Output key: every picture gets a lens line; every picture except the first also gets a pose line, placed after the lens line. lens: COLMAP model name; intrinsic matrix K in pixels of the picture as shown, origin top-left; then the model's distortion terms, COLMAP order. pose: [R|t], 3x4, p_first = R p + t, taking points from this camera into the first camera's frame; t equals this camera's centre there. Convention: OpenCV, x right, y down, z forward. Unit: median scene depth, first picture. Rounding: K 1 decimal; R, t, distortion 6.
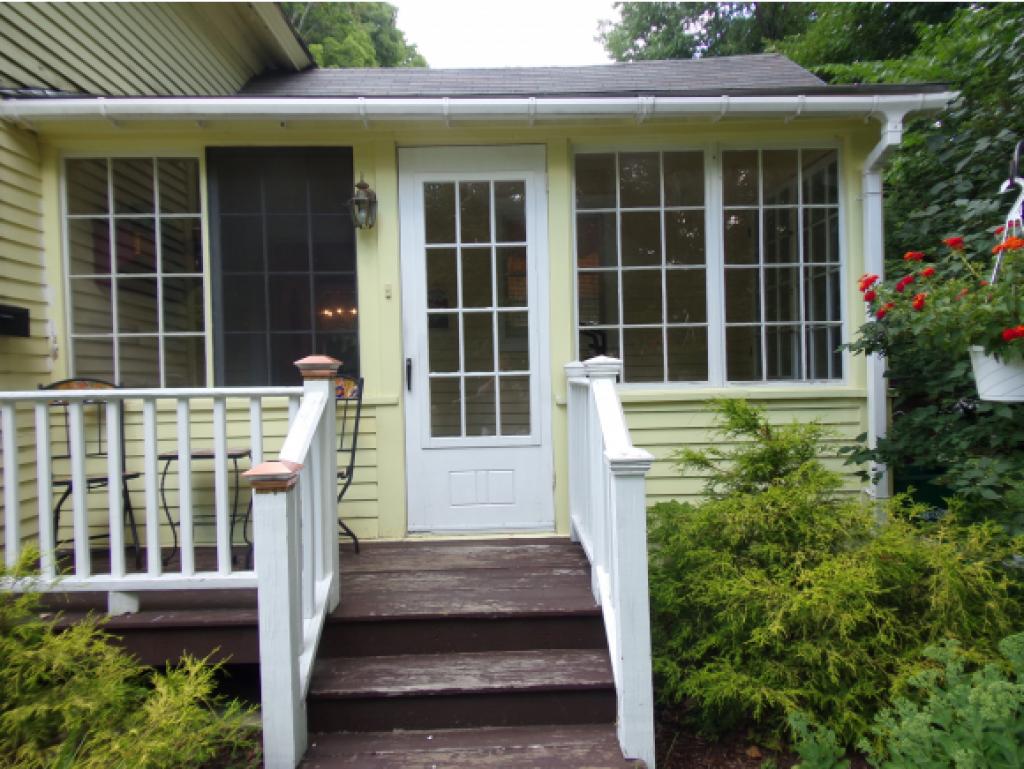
lens RADIAL K [[706.3, 0, 511.7], [0, 706.3, 398.3], [0, 0, 1]] dist [0.040555, -0.001710]
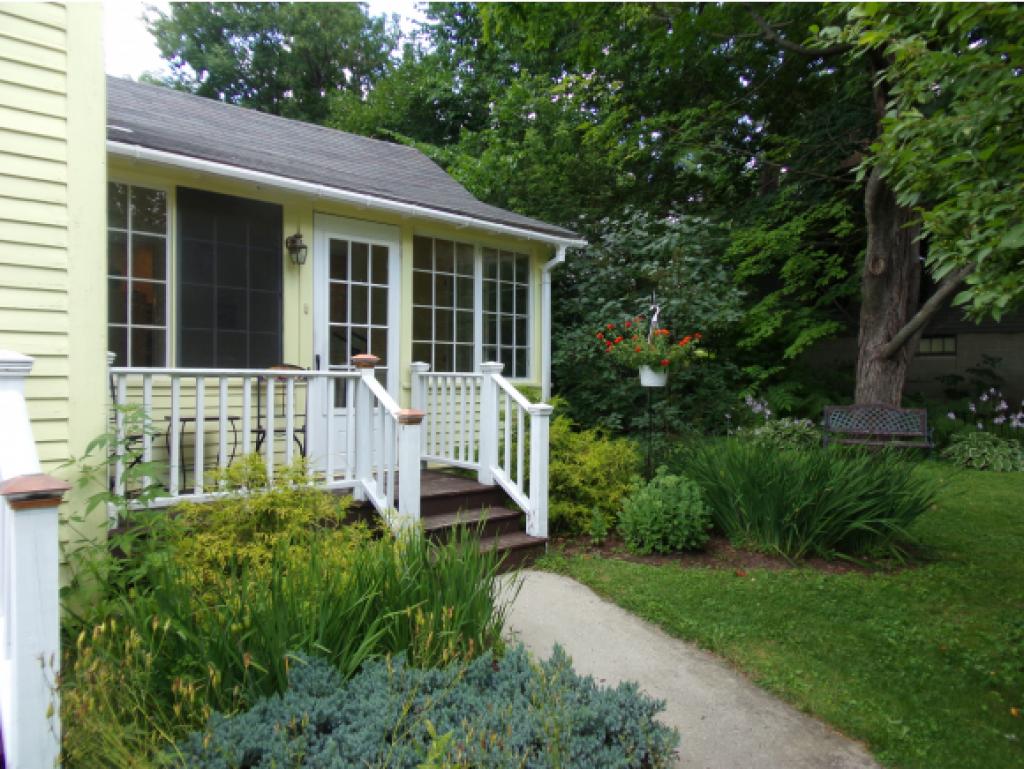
lens RADIAL K [[721.2, 0, 512.0], [0, 721.2, 384.5], [0, 0, 1]] dist [0.001166, -0.000151]
pose [[0.758767, 0.025883, 0.650847, -0.812717], [-0.011377, 0.999584, -0.026487, 0.040509], [-0.651262, 0.012693, 0.758746, -0.400872]]
